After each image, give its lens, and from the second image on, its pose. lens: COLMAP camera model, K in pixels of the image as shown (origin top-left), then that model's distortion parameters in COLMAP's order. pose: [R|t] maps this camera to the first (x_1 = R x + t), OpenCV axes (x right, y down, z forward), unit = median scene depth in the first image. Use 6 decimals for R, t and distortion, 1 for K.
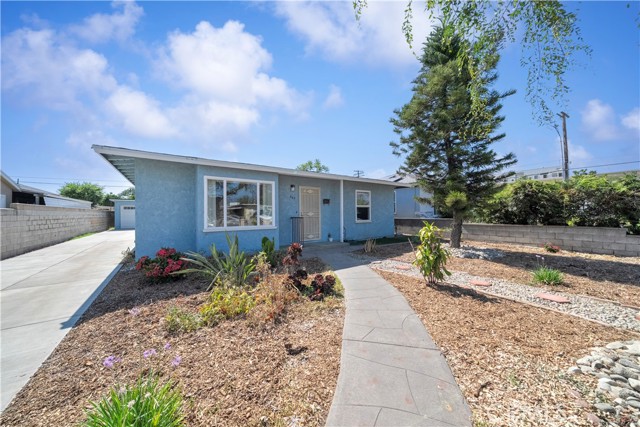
lens RADIAL K [[220.6, 0, 321.0], [0, 220.6, 212.7], [0, 0, 1]] dist [-0.007439, 0.000490]
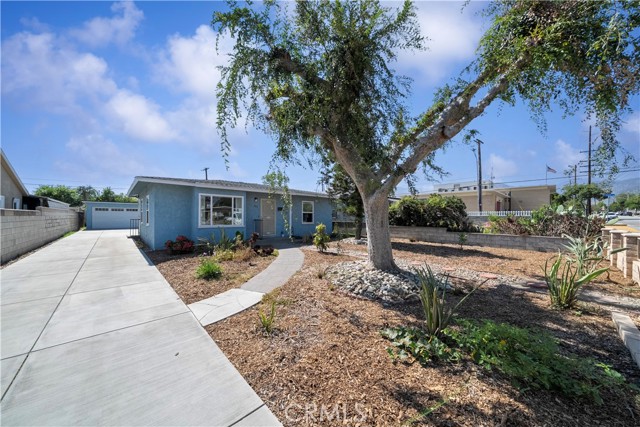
lens RADIAL K [[220.6, 0, 318.7], [0, 220.6, 214.7], [0, 0, 1]] dist [-0.007439, 0.000490]
pose [[0.990837, 0.014103, 0.134326, 0.092158], [-0.013573, 0.999896, -0.004857, -0.012014], [-0.134380, 0.002989, 0.990925, -0.536946]]
